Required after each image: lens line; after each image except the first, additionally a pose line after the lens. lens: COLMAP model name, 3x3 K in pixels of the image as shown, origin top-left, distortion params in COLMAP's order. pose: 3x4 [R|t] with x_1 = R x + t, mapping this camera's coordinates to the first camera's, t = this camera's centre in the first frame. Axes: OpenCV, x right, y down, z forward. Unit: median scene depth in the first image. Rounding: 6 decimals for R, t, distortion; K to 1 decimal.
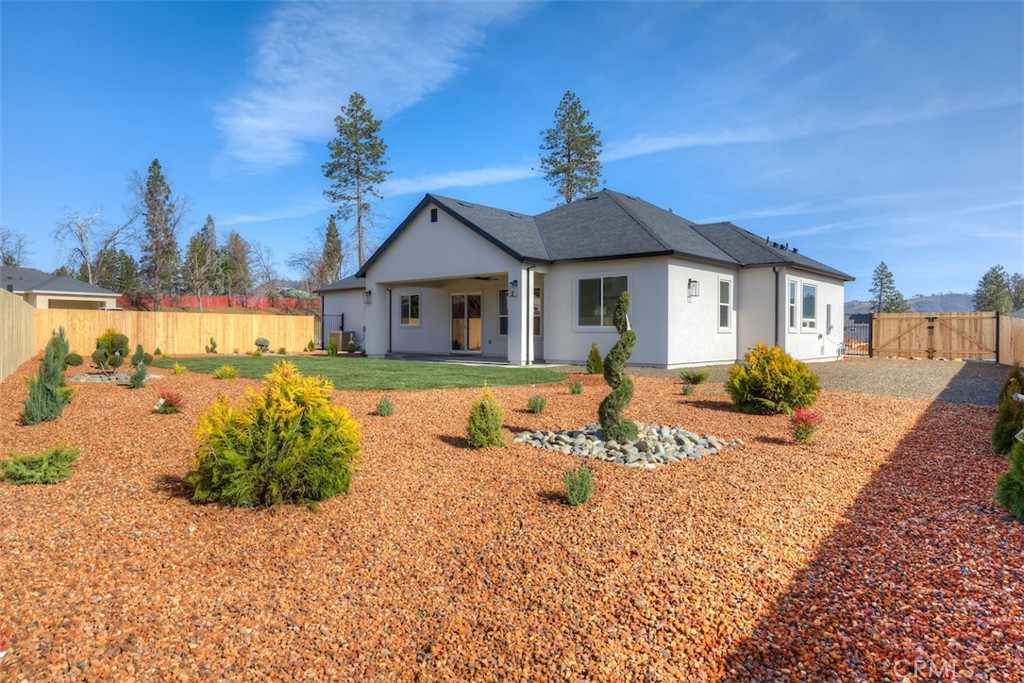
lens RADIAL K [[690.0, 0, 512.0], [0, 690.0, 341.5], [0, 0, 1]] dist [0.001239, 0.000987]
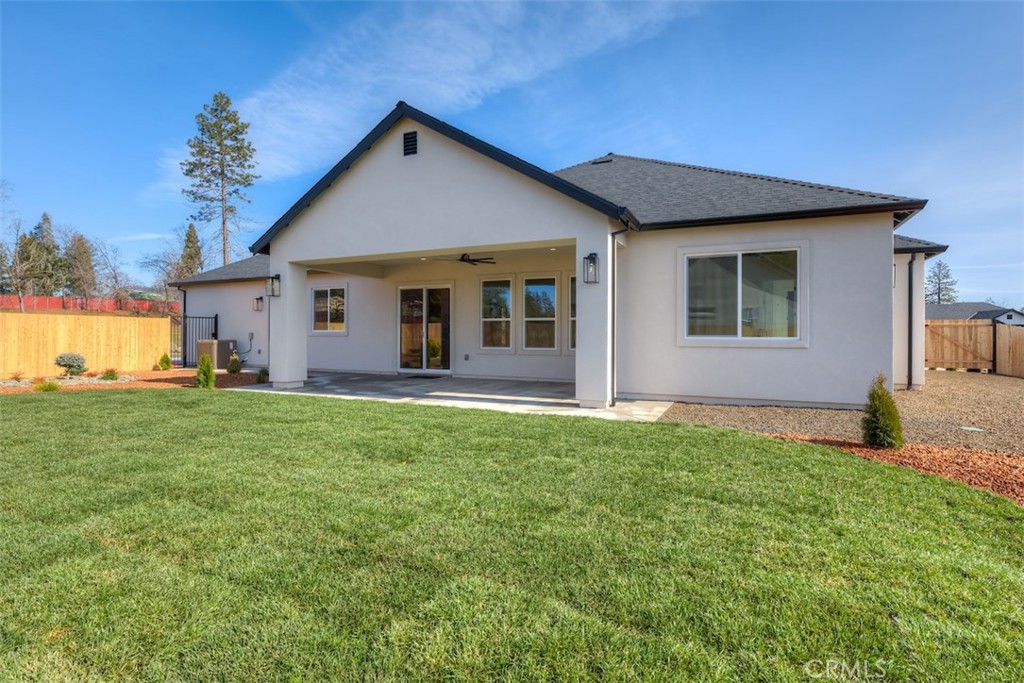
lens RADIAL K [[512.3, 0, 512.4], [0, 512.3, 338.1], [0, 0, 1]] dist [-0.005617, 0.000922]
pose [[0.952605, -0.002709, 0.304199, -0.052651], [0.004412, 0.999978, -0.004909, -0.005808], [-0.304179, 0.006018, 0.952596, 0.184946]]
